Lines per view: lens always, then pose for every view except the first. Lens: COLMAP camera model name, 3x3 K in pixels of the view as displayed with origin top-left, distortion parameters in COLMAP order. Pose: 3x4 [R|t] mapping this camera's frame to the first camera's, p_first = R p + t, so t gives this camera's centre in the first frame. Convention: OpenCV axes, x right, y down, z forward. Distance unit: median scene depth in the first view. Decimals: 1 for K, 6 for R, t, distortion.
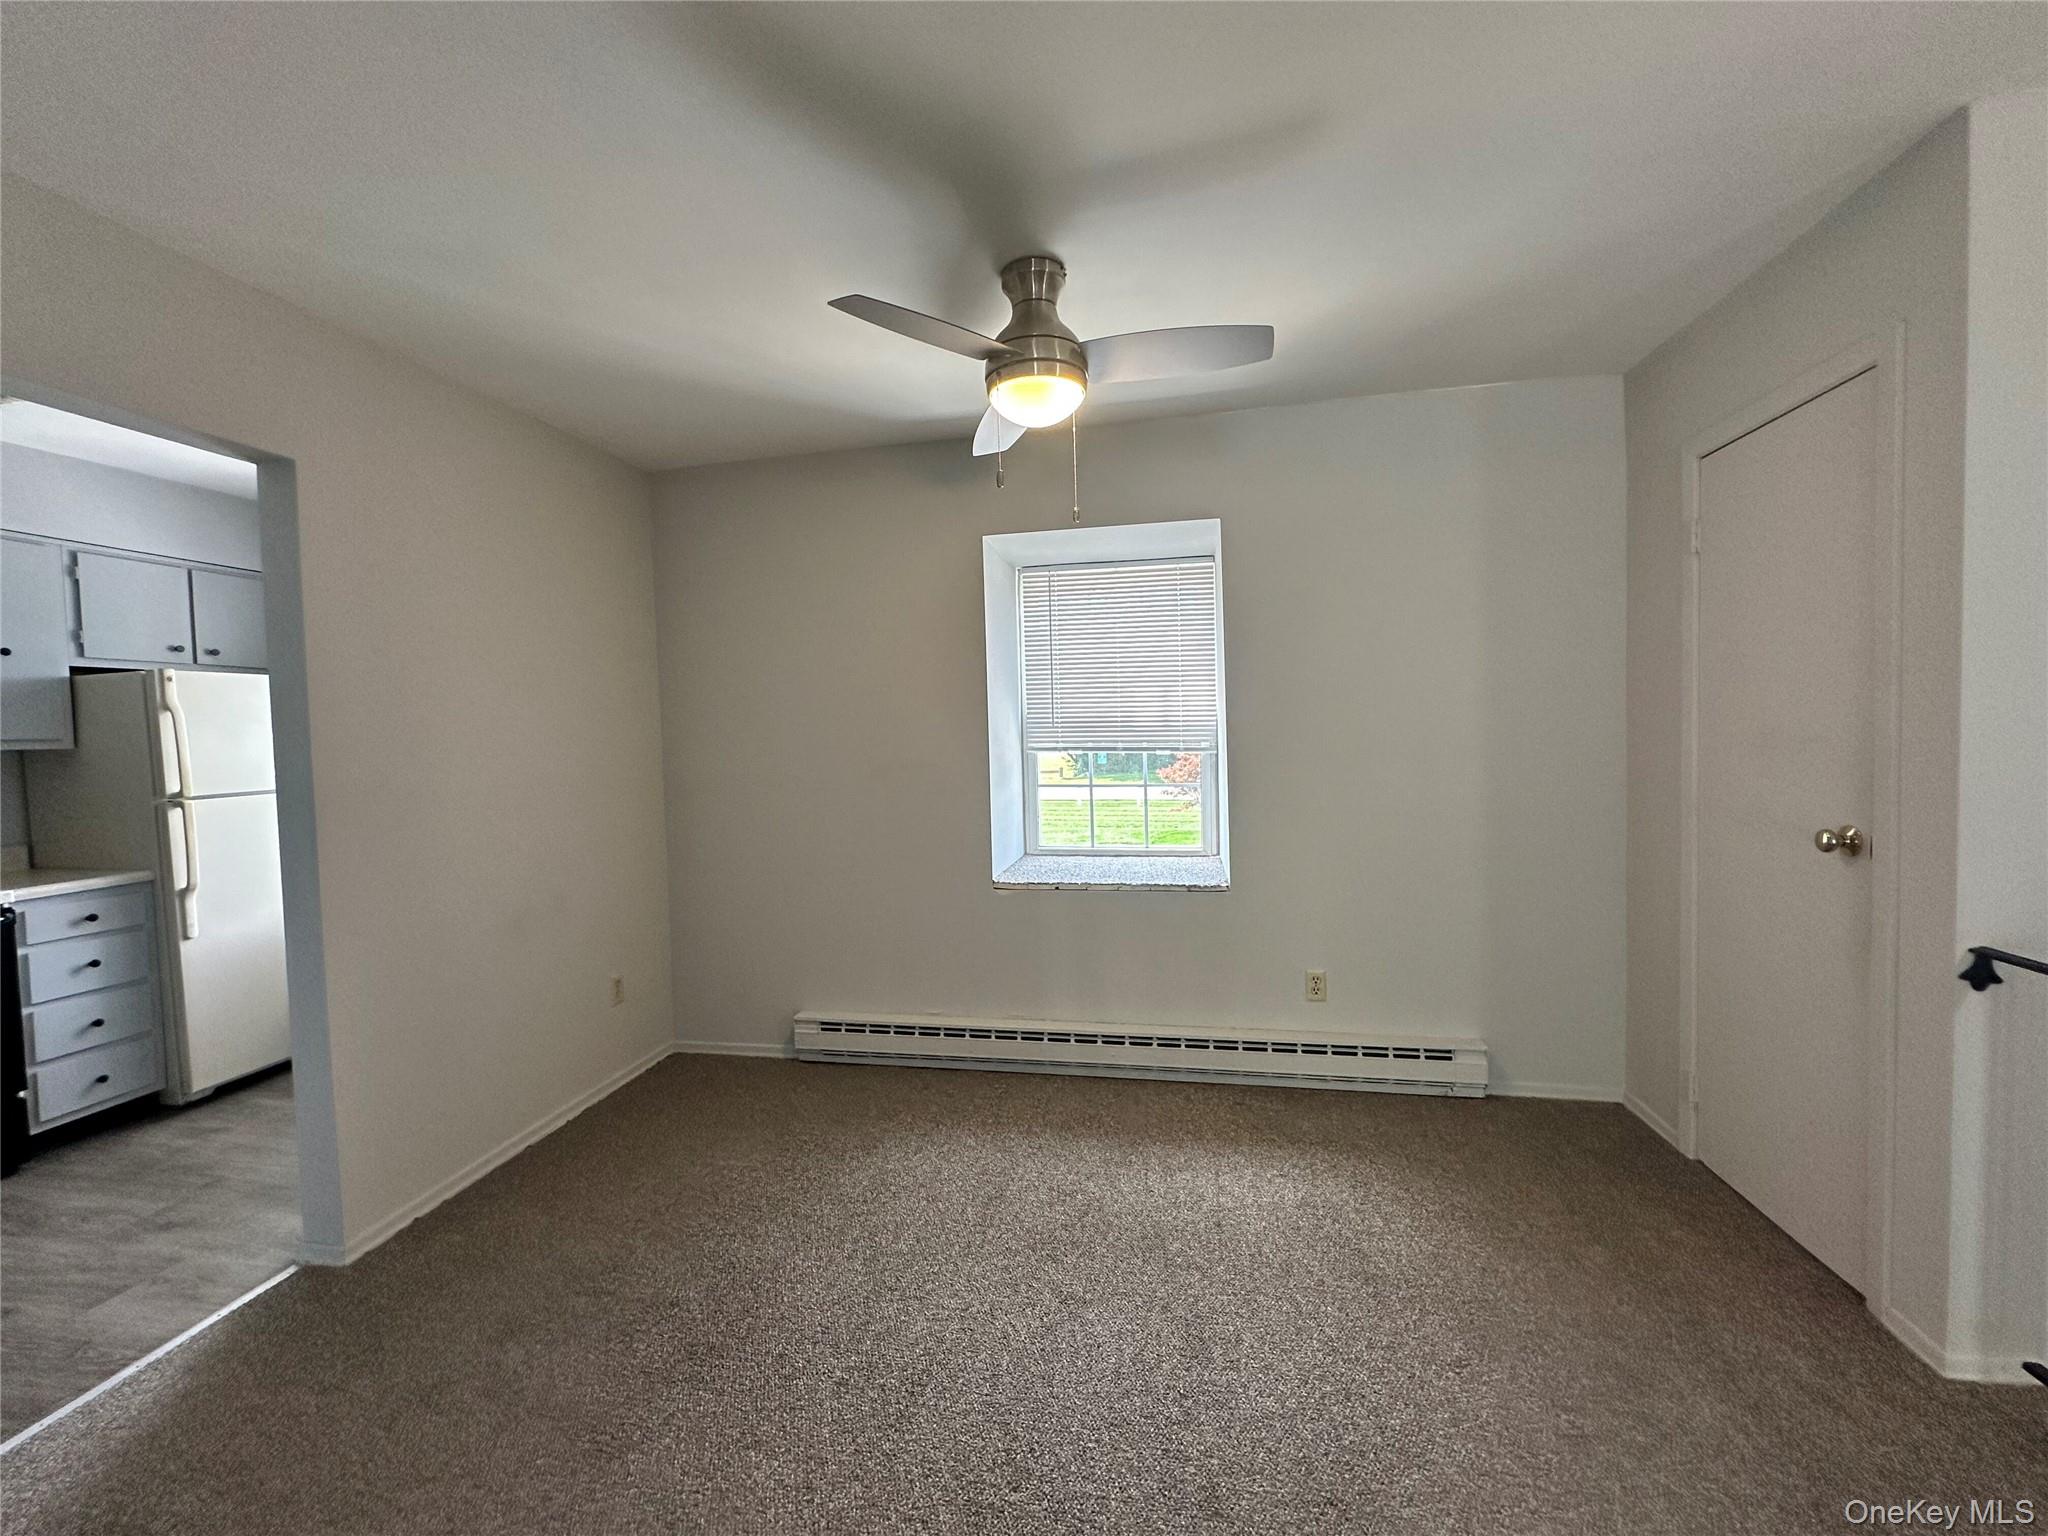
lens RADIAL K [[819.2, 0, 1024.0], [0, 819.2, 768.0], [0, 0, 1]] dist [-0.000482, 0.000825]
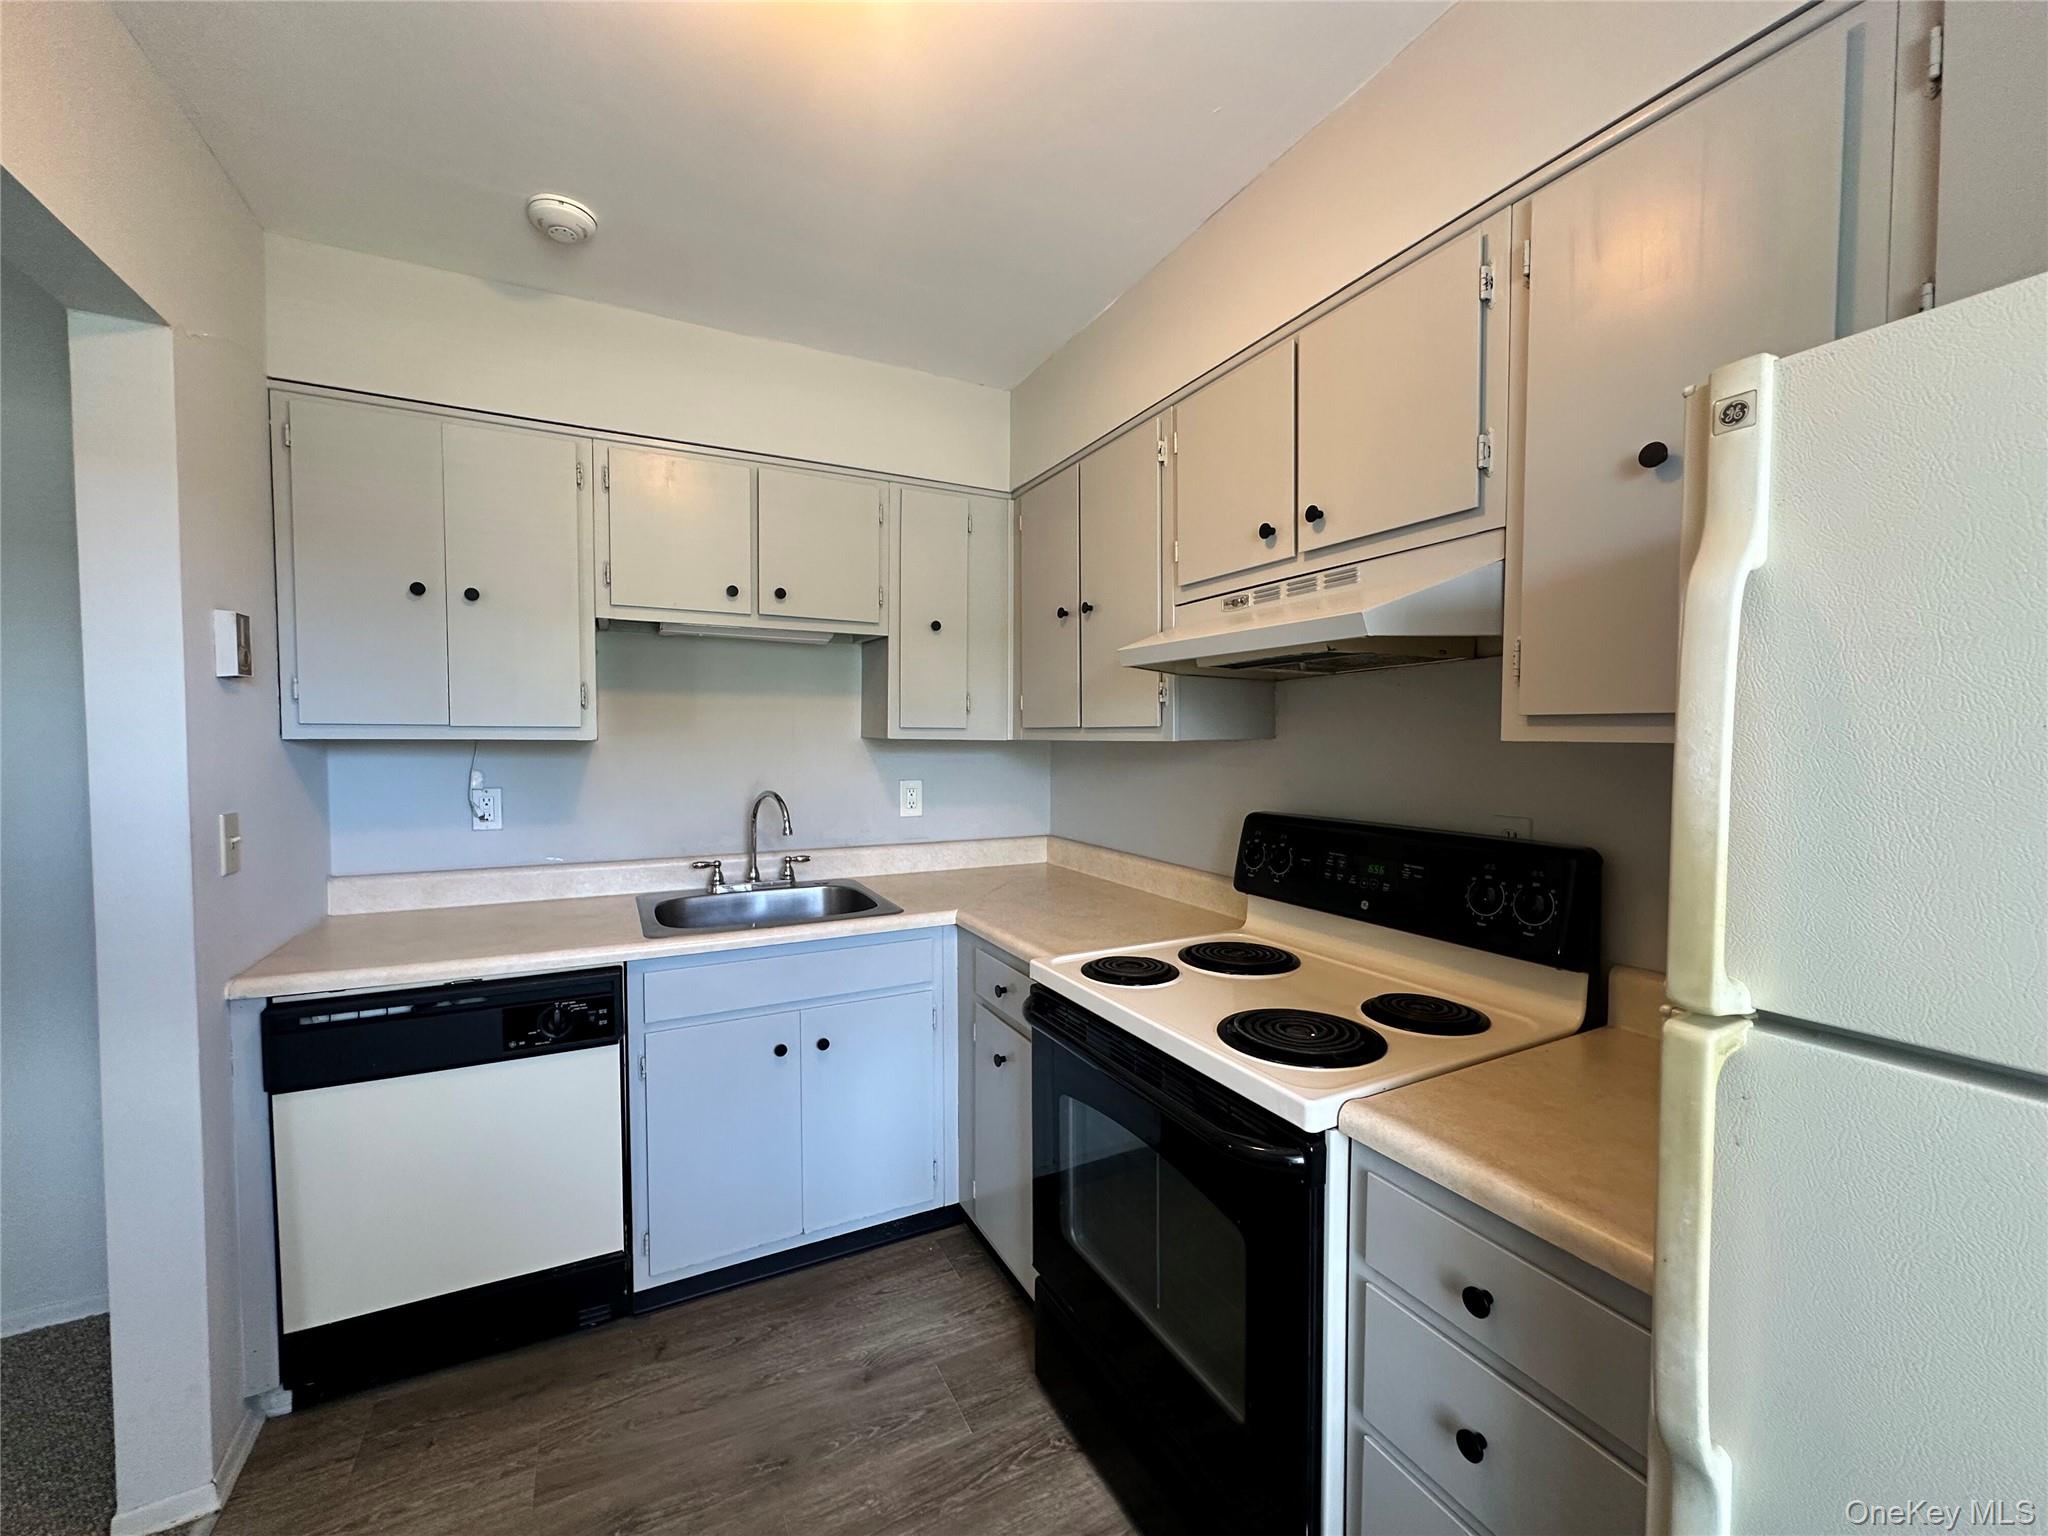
lens RADIAL K [[814.9, 0, 1024.0], [0, 814.9, 768.0], [0, 0, 1]] dist [-0.003297, -0.000080]
pose [[-0.787888, 0.049932, -0.613791, -0.787906], [-0.008914, 0.995678, 0.092442, -0.039704], [0.615754, 0.078305, -0.784038, 1.064637]]
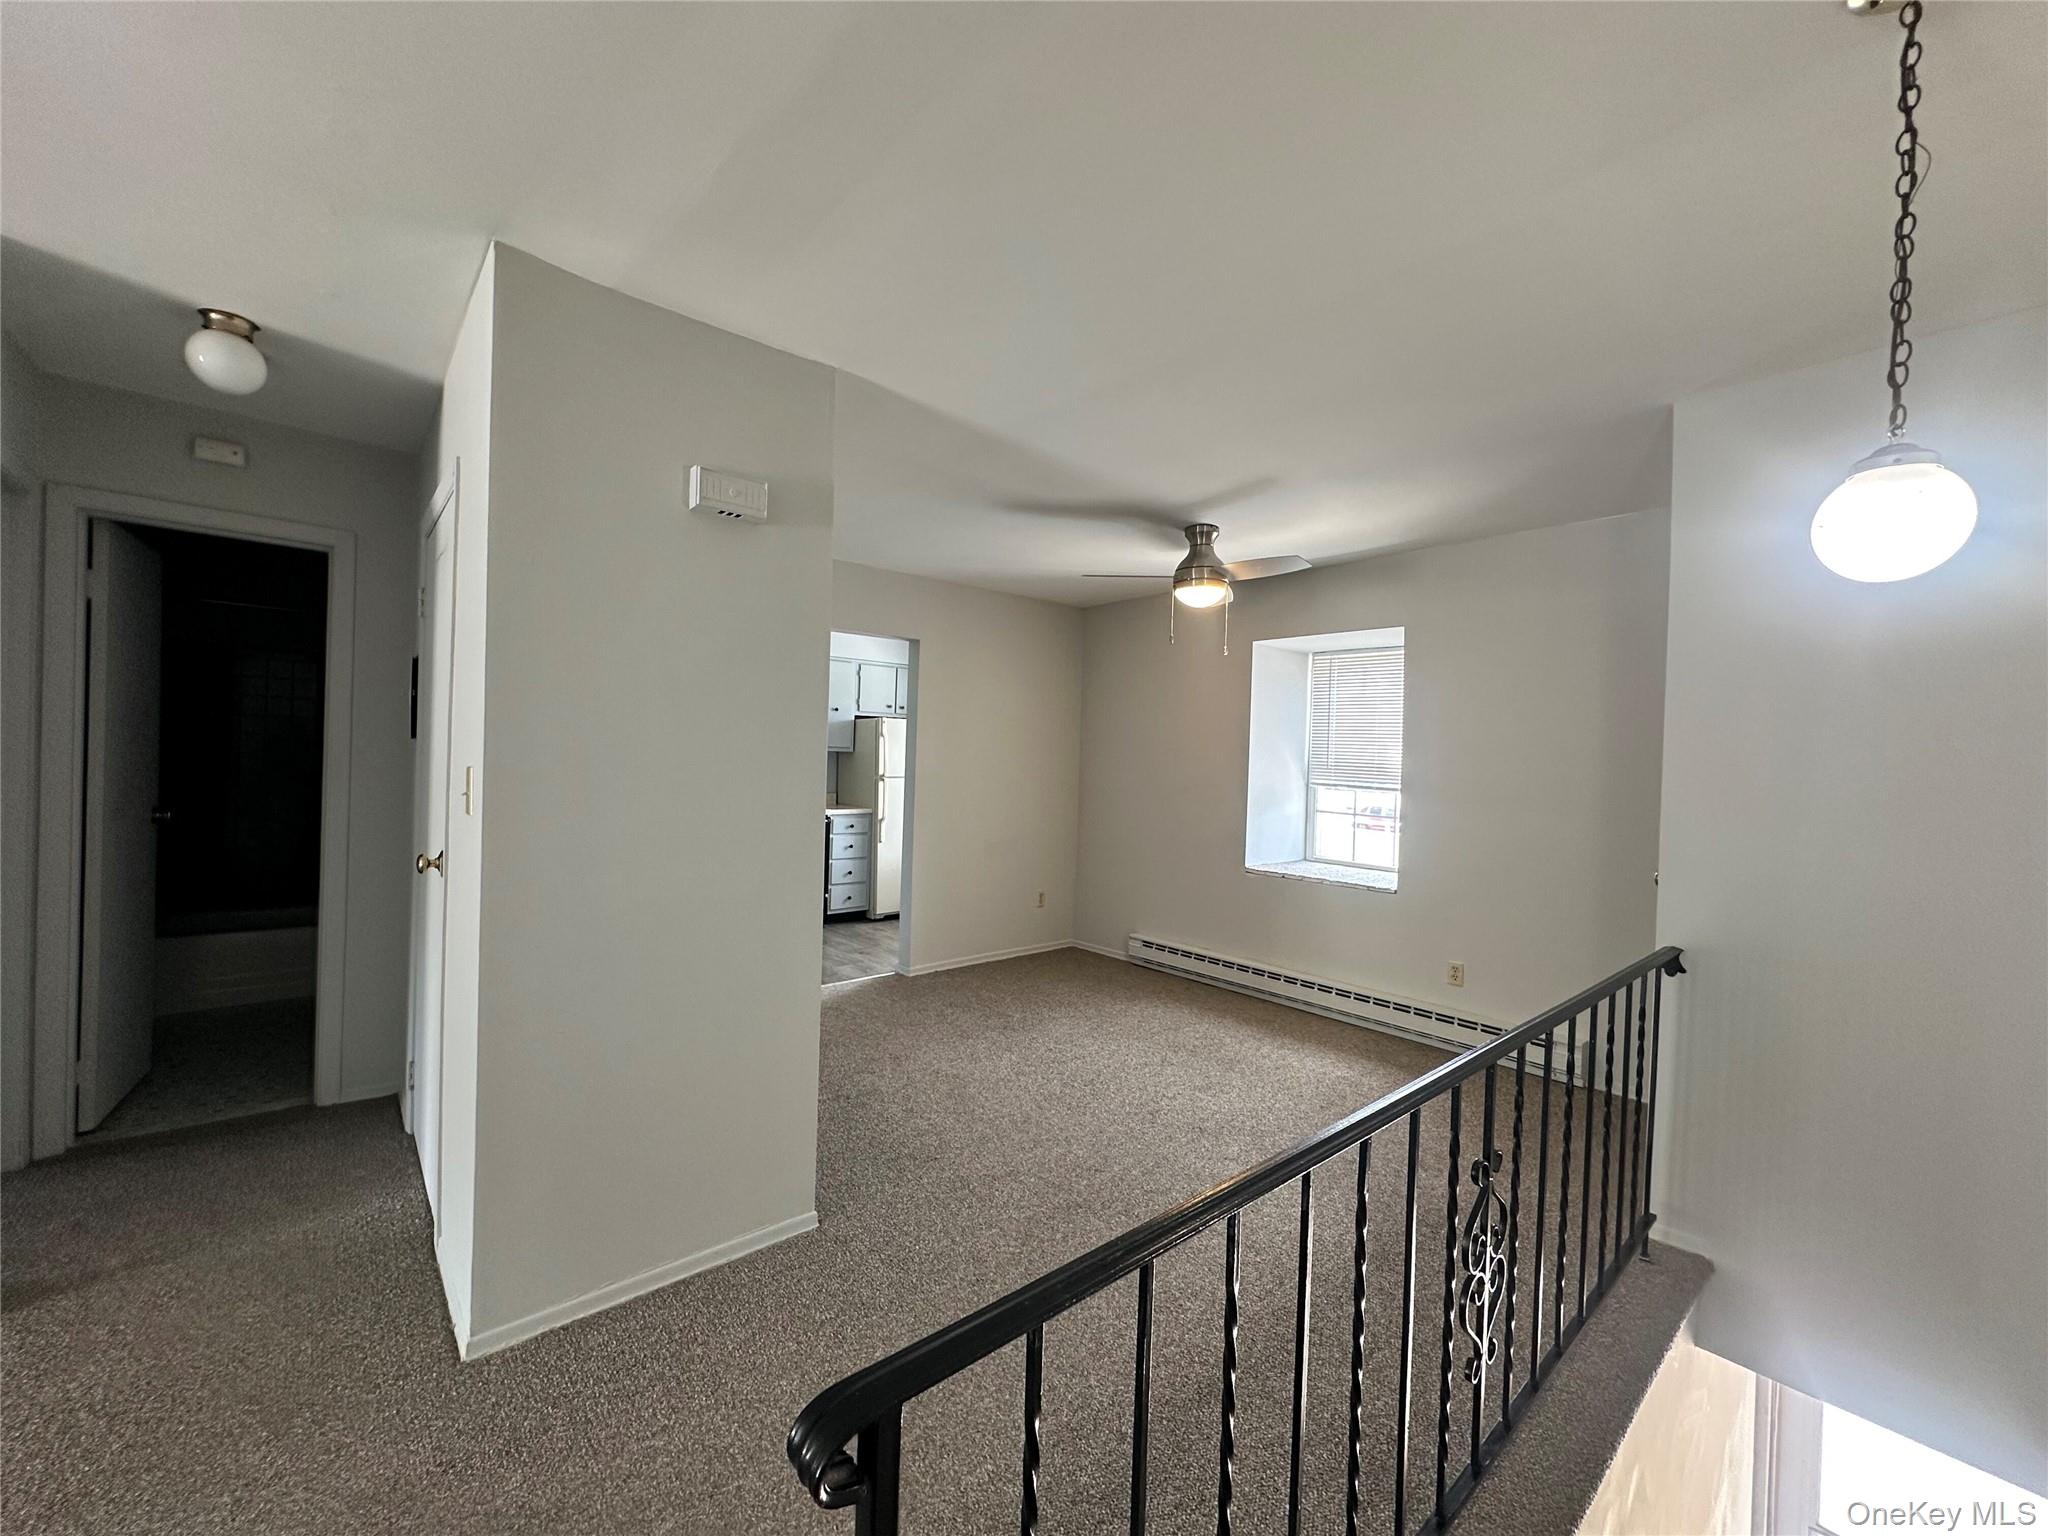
lens RADIAL K [[819.4, 0, 1023.6], [0, 819.4, 764.7], [0, 0, 1]] dist [-0.000460, 0.000851]
pose [[0.788688, 0.056971, -0.612148, 0.599372], [-0.079370, 0.996800, -0.009490, -0.004355], [0.609649, 0.056070, 0.790686, -0.498899]]
